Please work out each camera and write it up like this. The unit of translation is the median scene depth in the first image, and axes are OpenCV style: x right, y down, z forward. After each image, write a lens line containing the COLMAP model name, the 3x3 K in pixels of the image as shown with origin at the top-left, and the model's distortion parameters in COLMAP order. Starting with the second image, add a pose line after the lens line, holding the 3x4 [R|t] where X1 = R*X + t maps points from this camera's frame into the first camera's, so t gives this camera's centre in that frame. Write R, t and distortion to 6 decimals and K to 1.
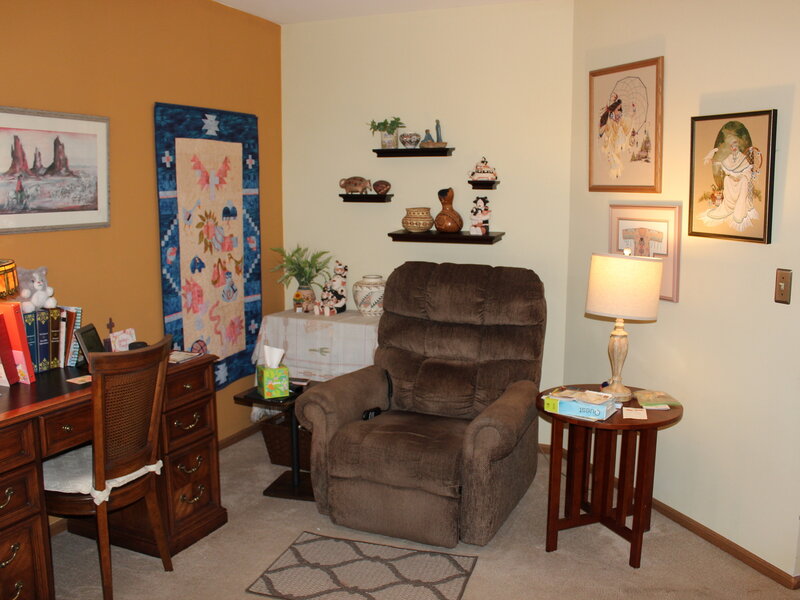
lens RADIAL K [[768.7, 0, 400.0], [0, 768.7, 300.0], [0, 0, 1]] dist [-0.065460, 0.001461]
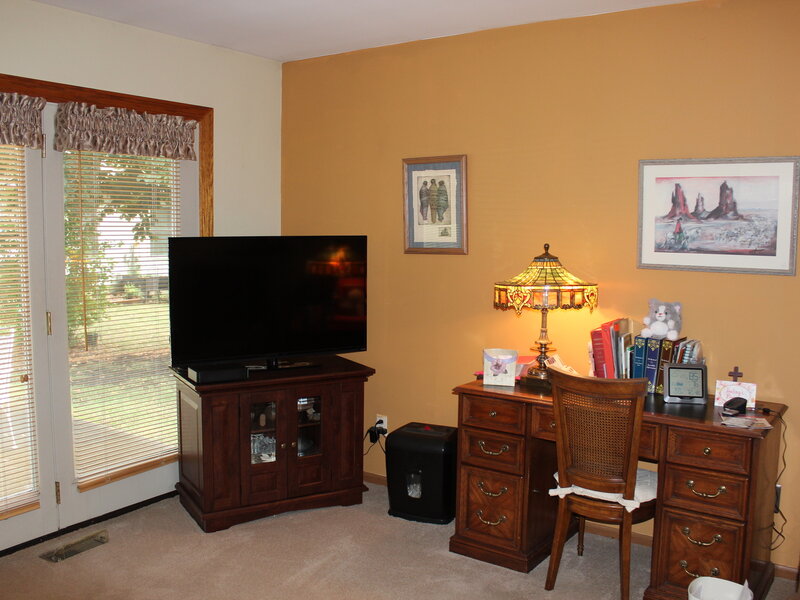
lens RADIAL K [[768.7, 0, 400.0], [0, 768.7, 300.0], [0, 0, 1]] dist [-0.065460, 0.001461]
pose [[-0.169328, 0.114953, -0.978833, 0.667504], [-0.145153, 0.979435, 0.140134, -0.141186], [0.974812, 0.165809, -0.149160, 0.763768]]
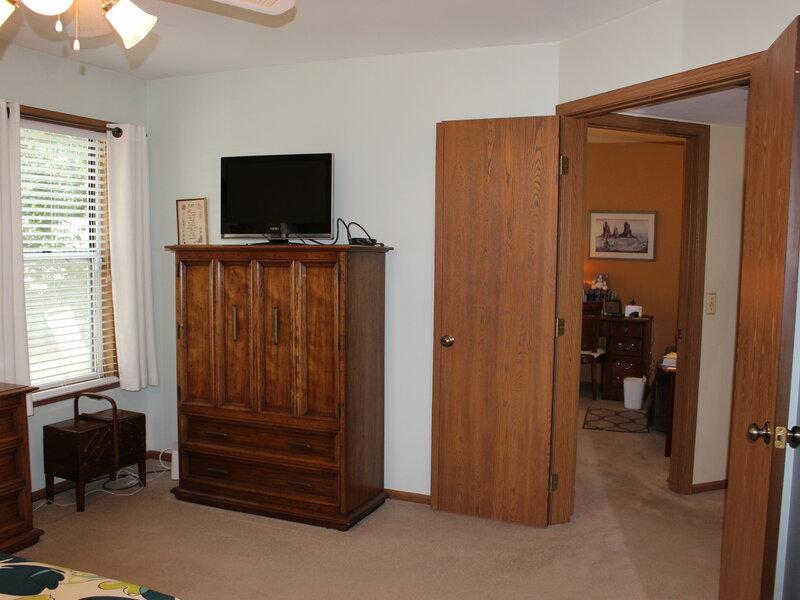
lens RADIAL K [[768.7, 0, 400.0], [0, 768.7, 300.0], [0, 0, 1]] dist [-0.065460, 0.001461]
pose [[0.038787, 0.095208, -0.994701, 2.004096], [-0.161061, 0.983030, 0.087810, -0.068772], [0.986182, 0.156802, 0.053463, 0.201223]]
